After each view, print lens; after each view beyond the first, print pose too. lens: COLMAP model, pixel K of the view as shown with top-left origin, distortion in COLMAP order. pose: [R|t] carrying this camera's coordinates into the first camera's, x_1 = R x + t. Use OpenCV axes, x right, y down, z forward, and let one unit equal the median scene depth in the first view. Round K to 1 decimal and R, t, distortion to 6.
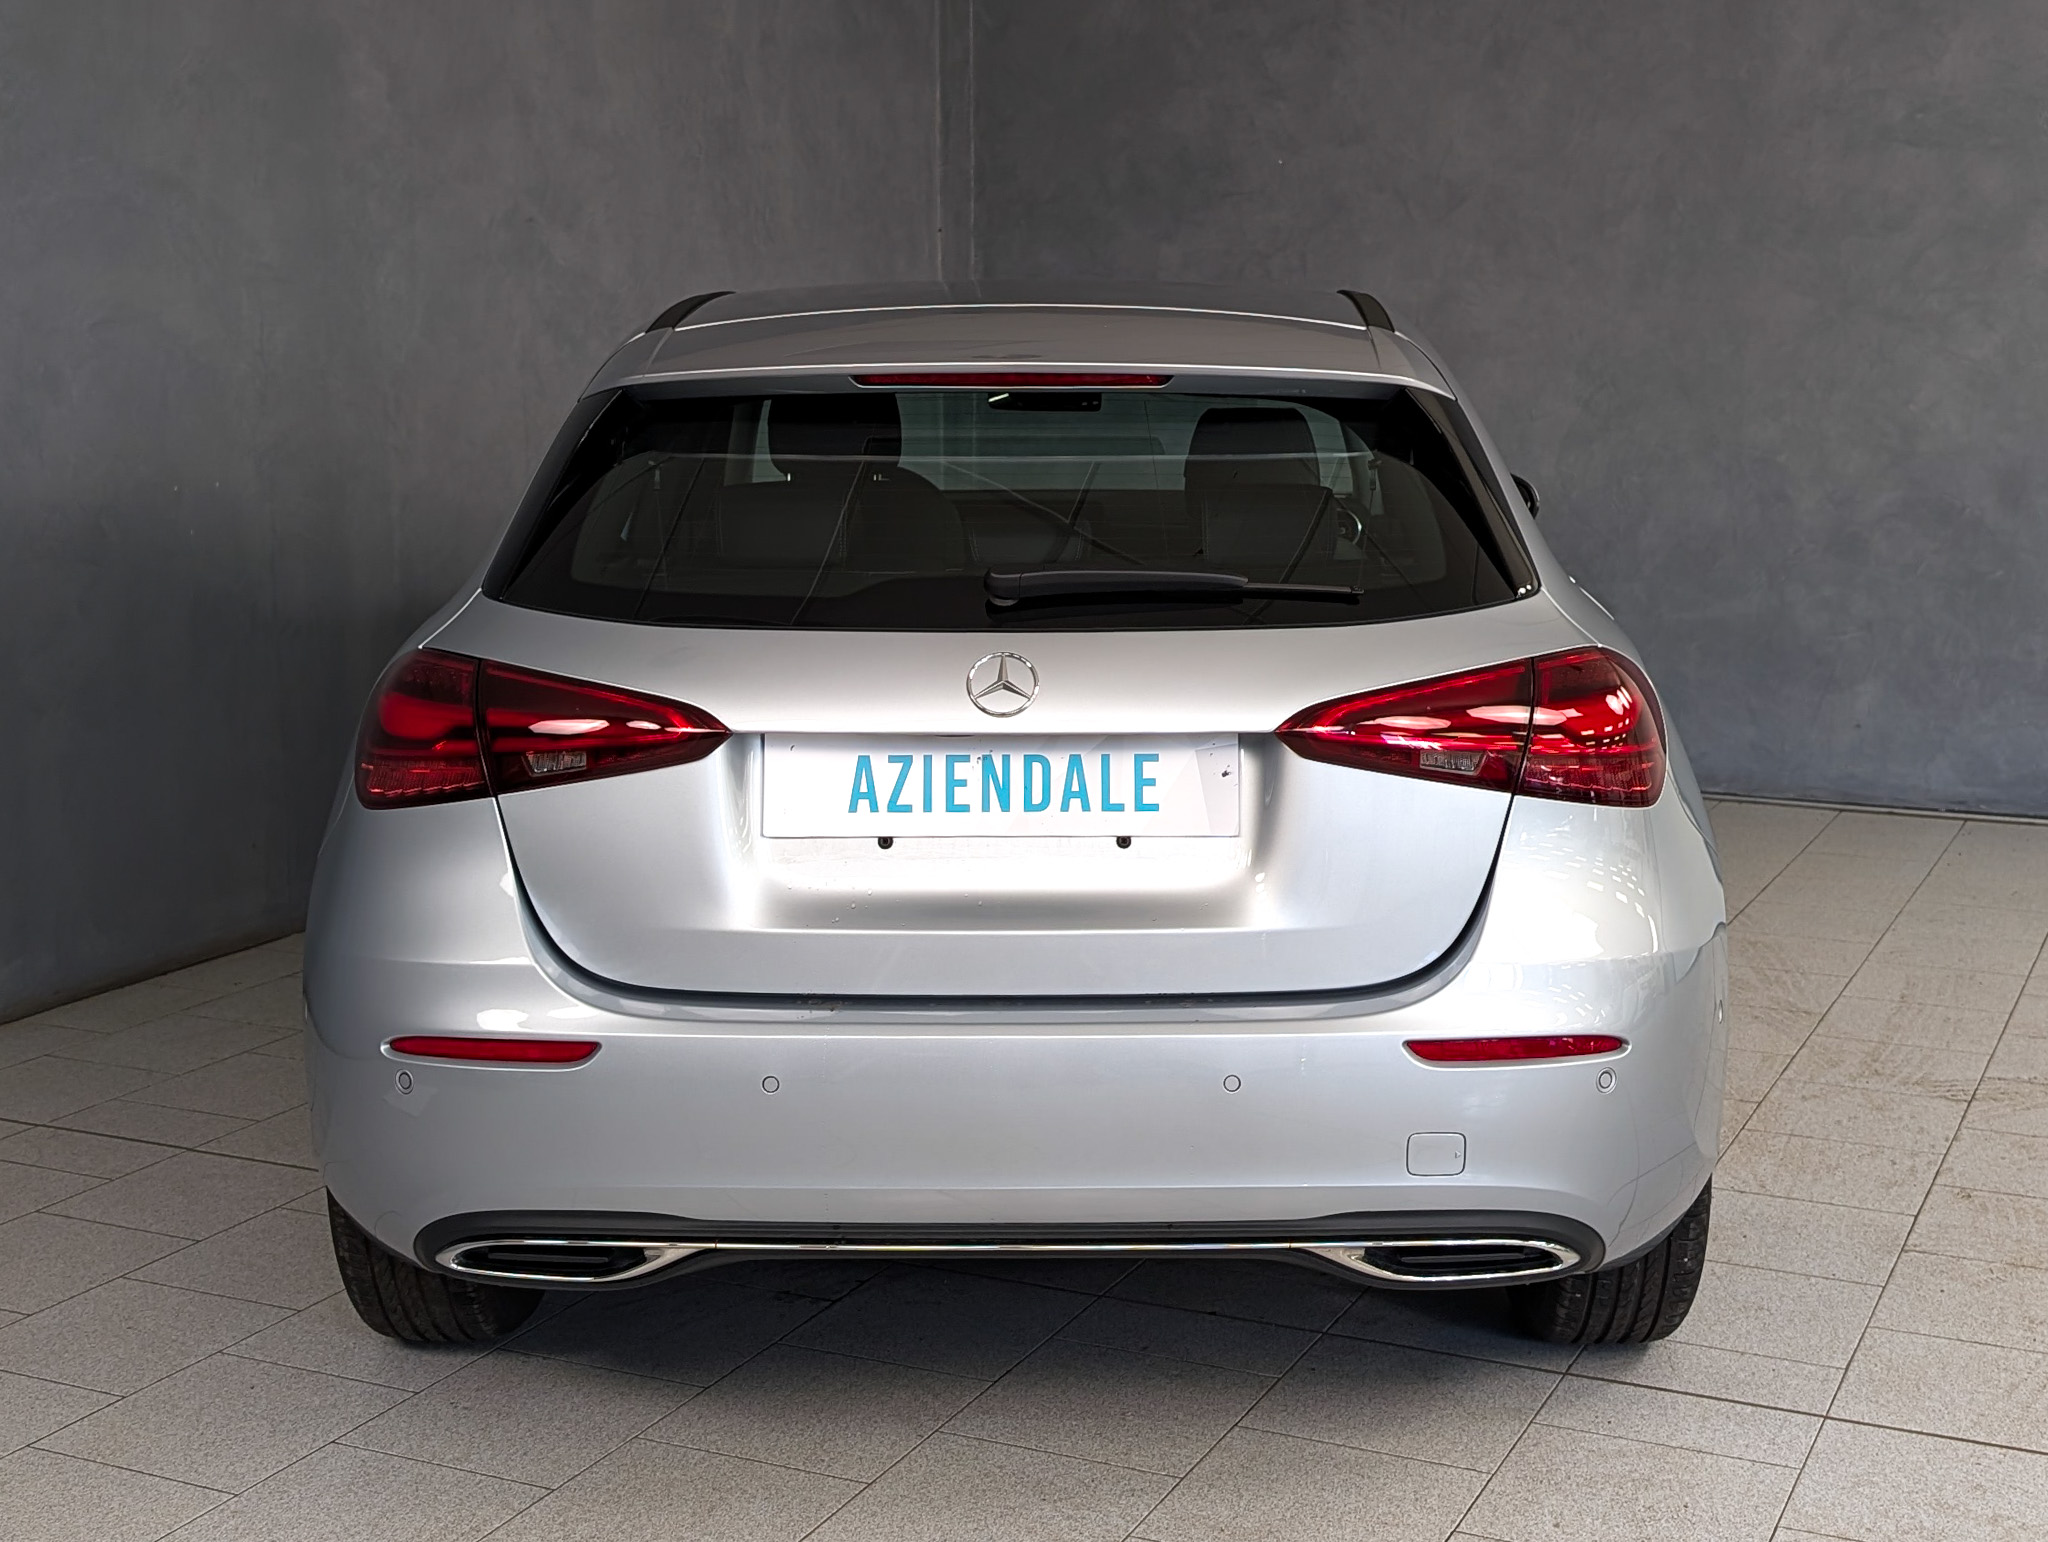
lens RADIAL K [[1661.1, 0, 1029.0], [0, 1661.1, 759.1], [0, 0, 1]] dist [0.008360, -0.027836]
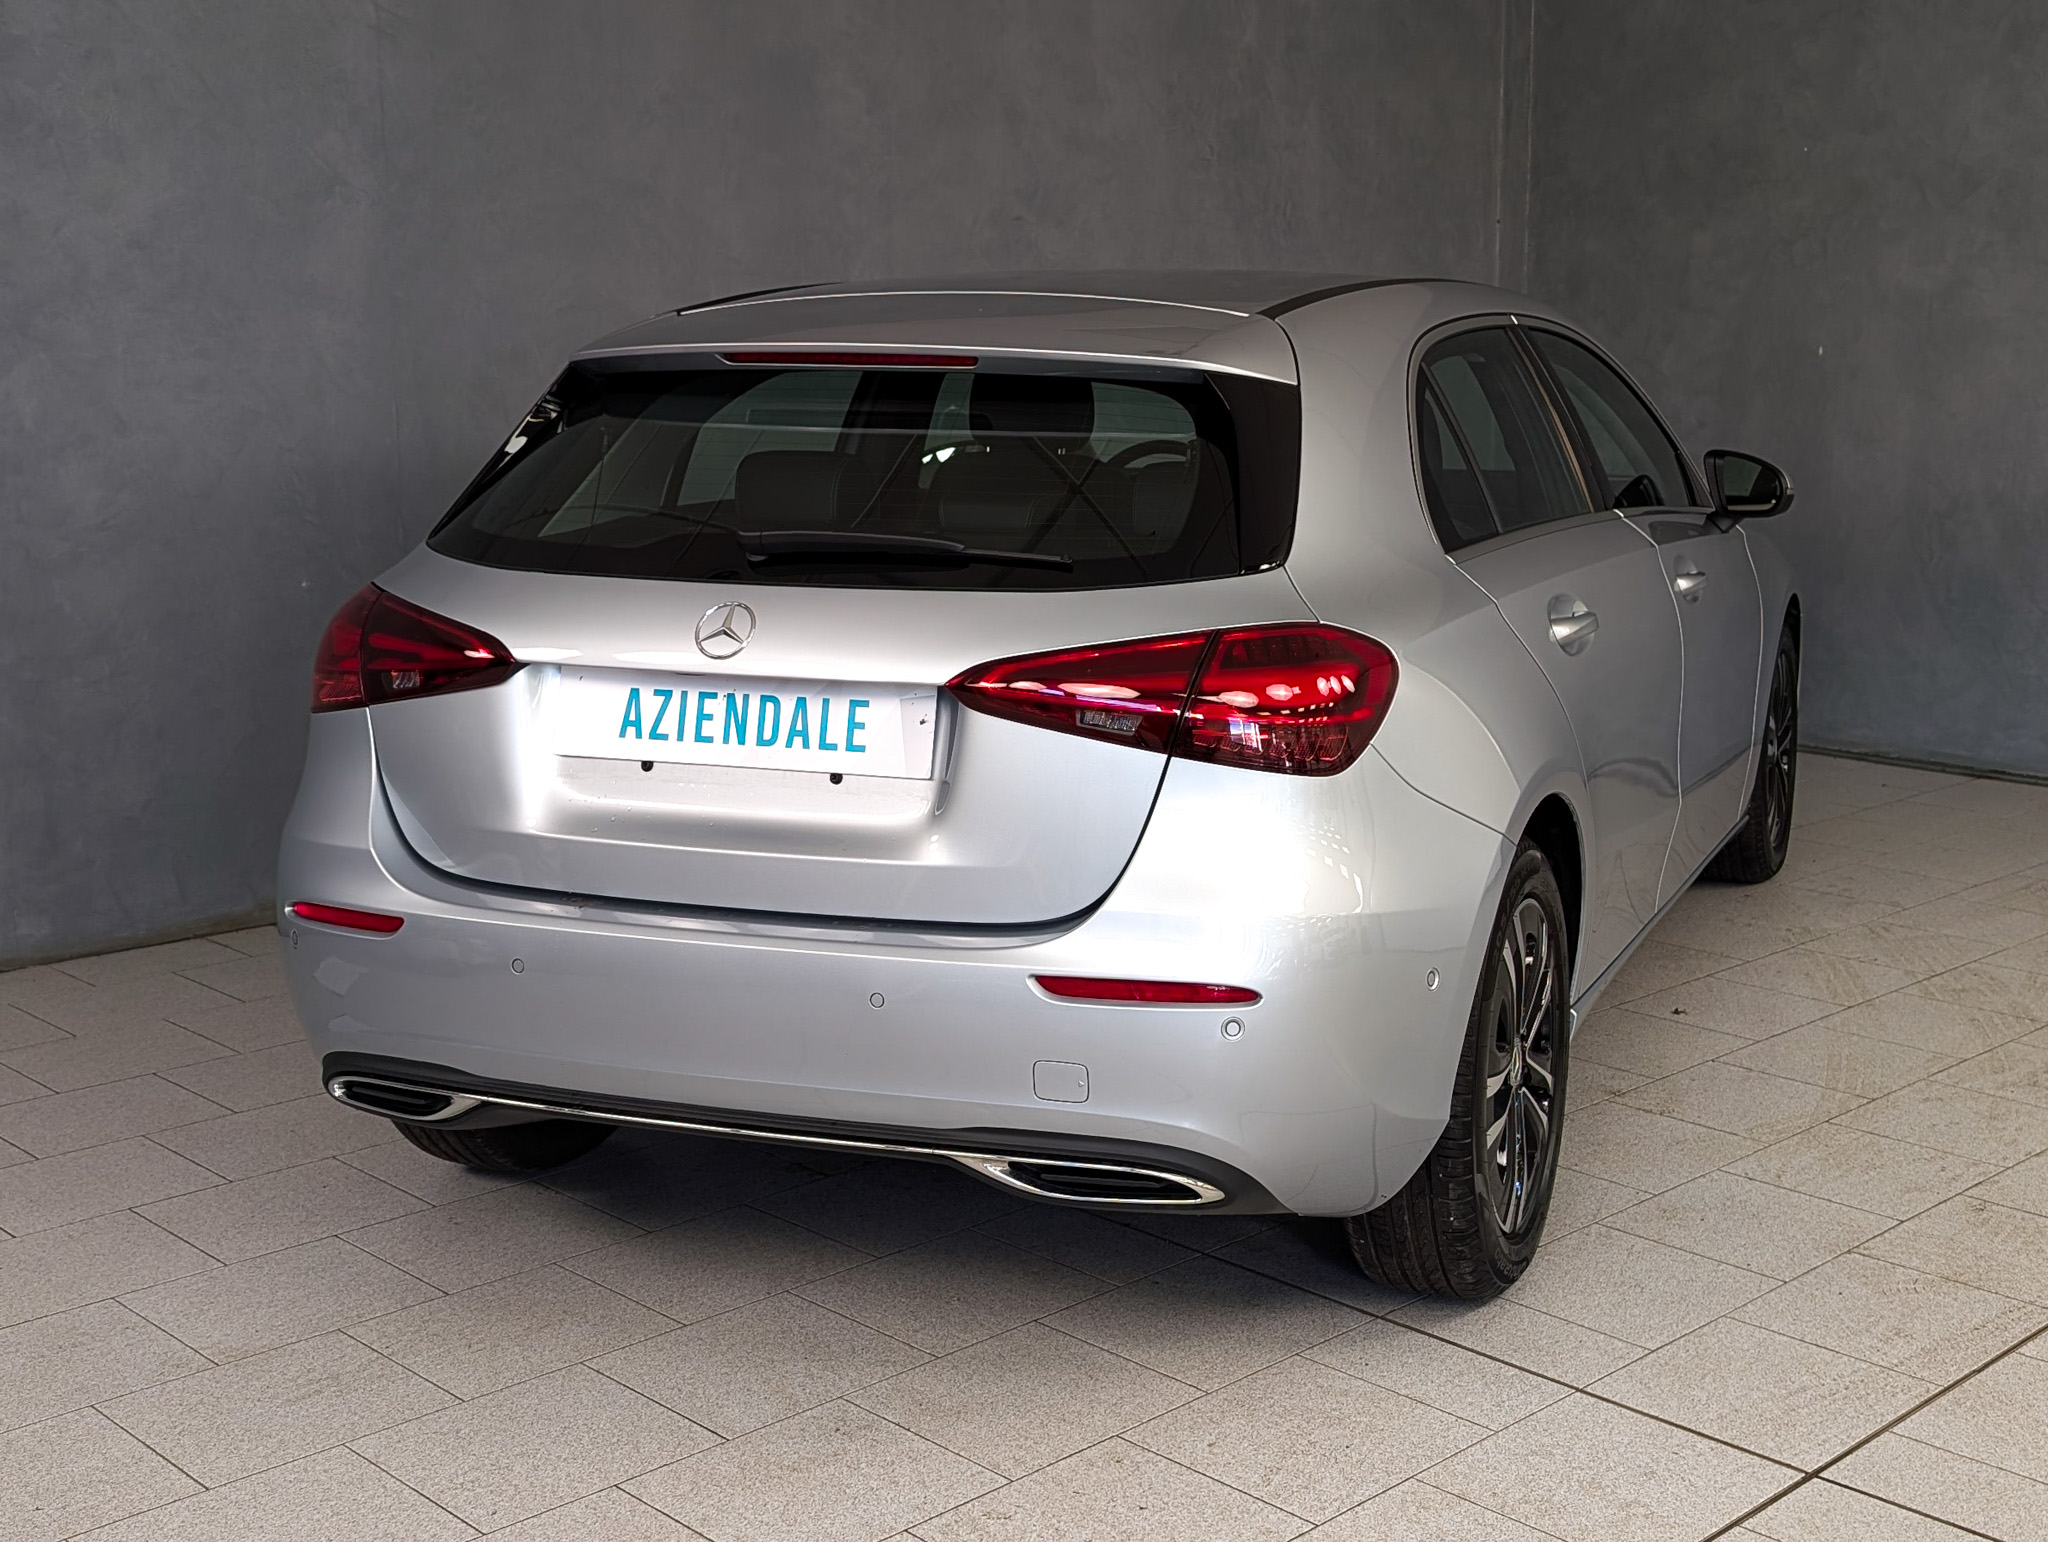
lens RADIAL K [[1536.8, 0, 1187.4], [0, 1536.8, 774.8], [0, 0, 1]] dist [0.005934, -0.000242]
pose [[0.978296, 0.064159, -0.197028, 0.477534], [-0.057163, 0.997523, 0.041000, -0.007786], [0.199170, -0.028848, 0.979540, 0.038975]]
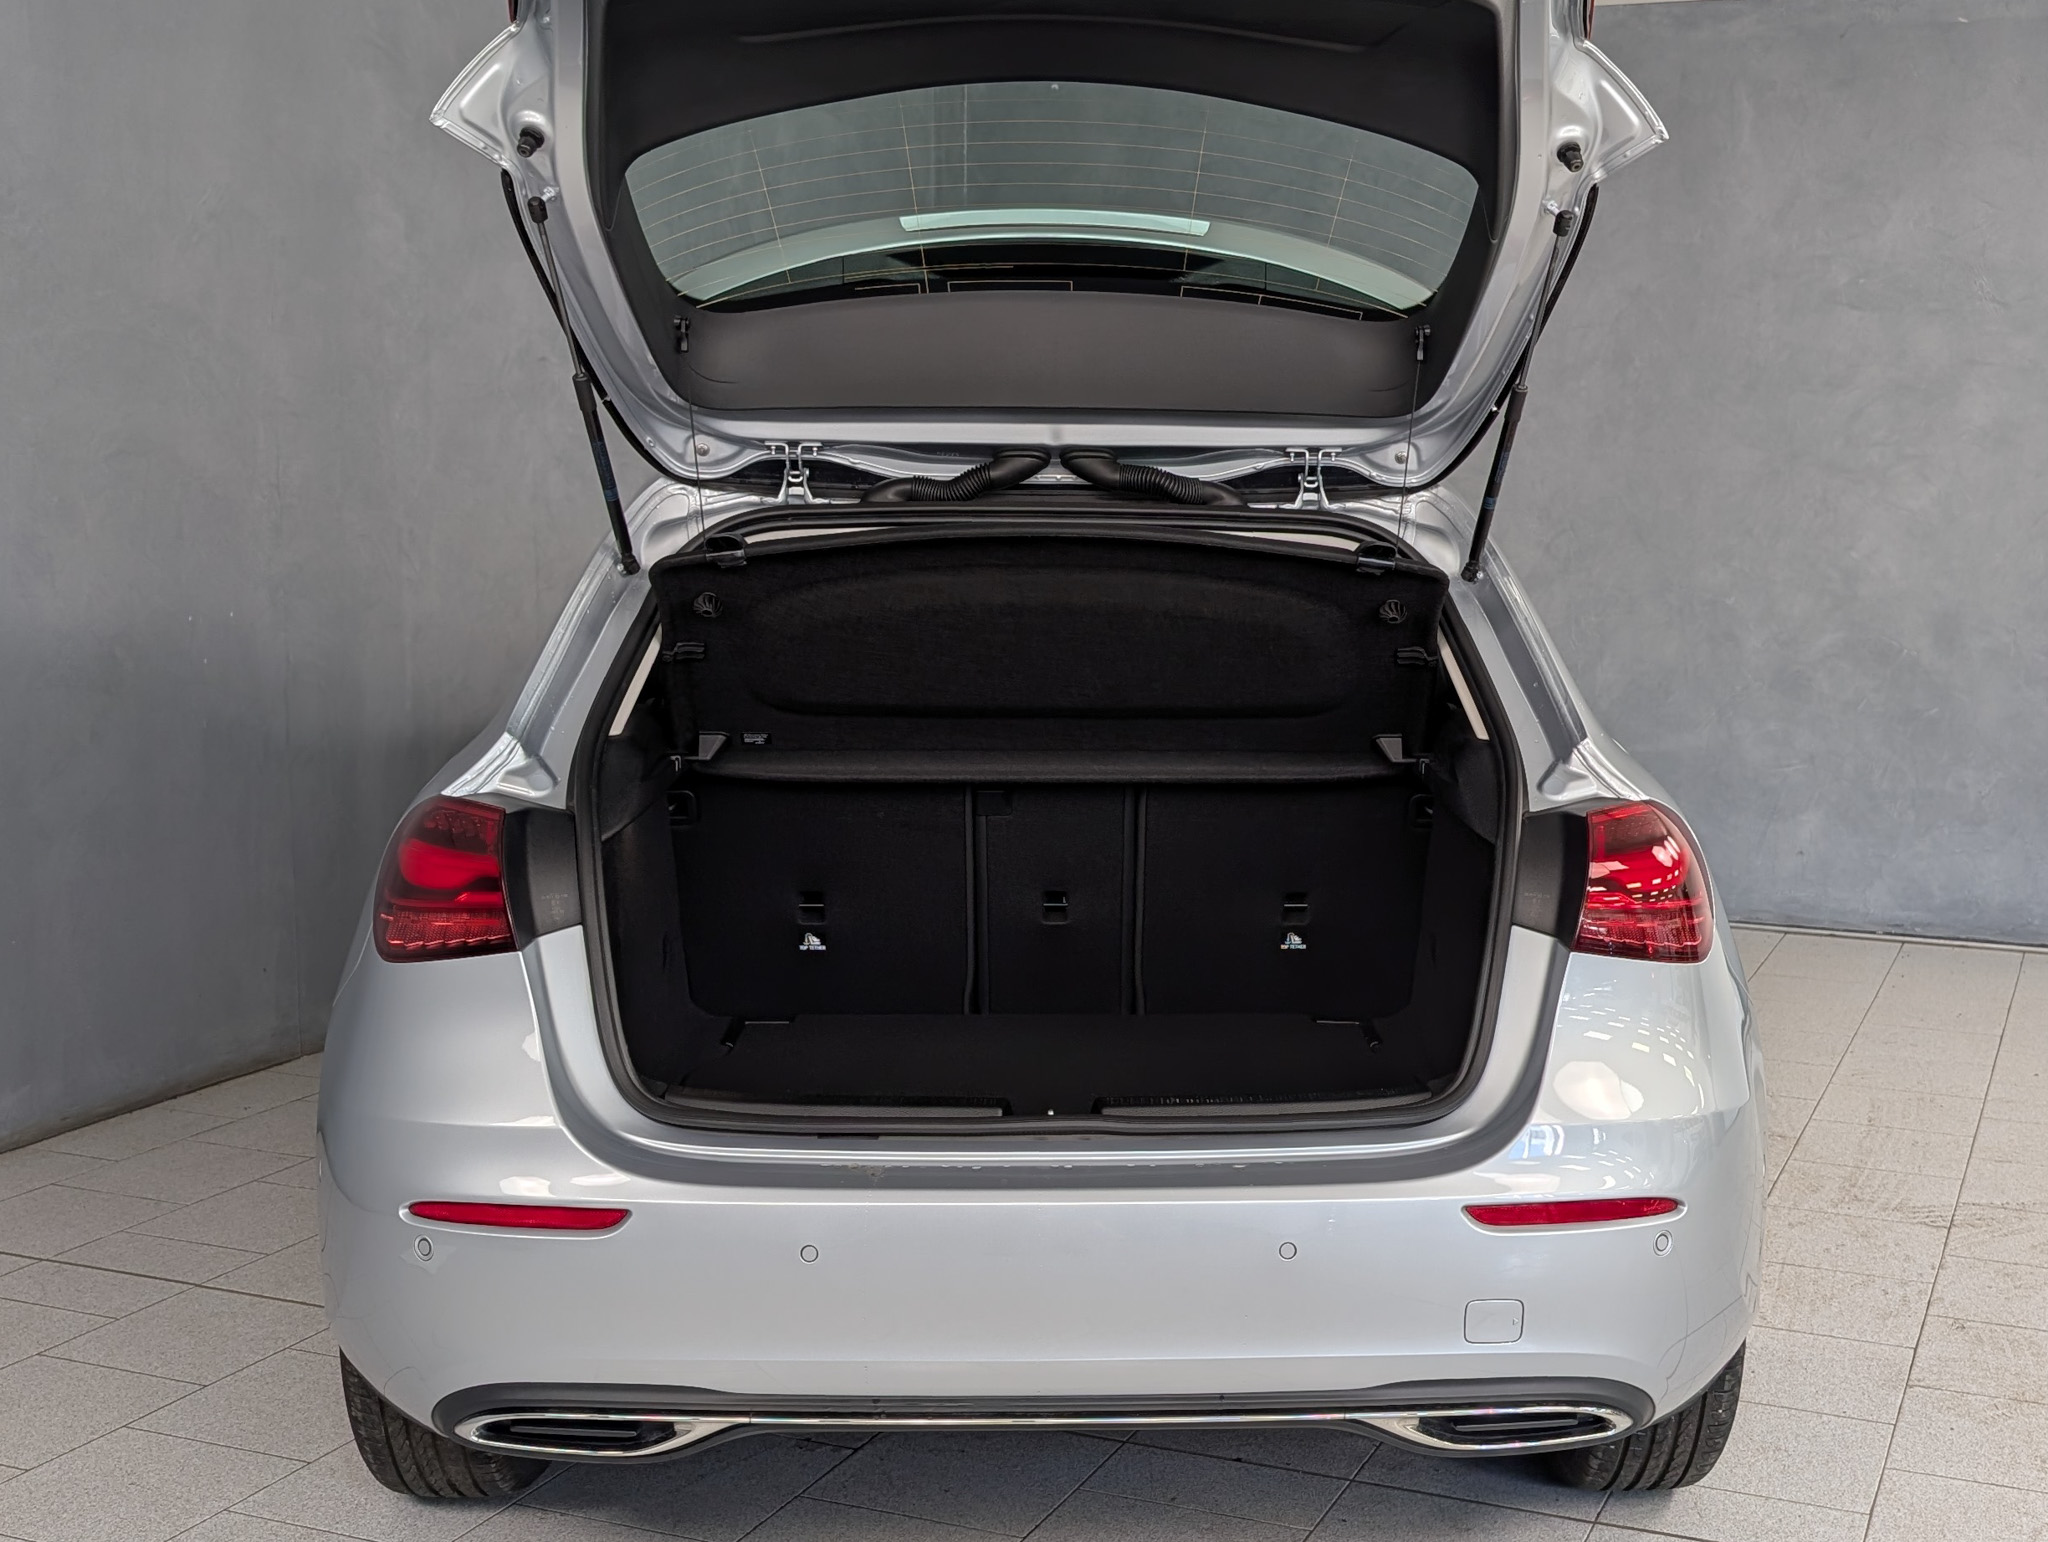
lens RADIAL K [[1550.0, 0, 1047.9], [0, 1550.0, 851.3], [0, 0, 1]] dist [-0.004823, -0.005309]
pose [[0.999478, 0.004328, 0.032023, -0.044424], [-0.003963, 0.999927, -0.011456, -0.025583], [-0.032070, 0.011323, 0.999421, 0.091103]]
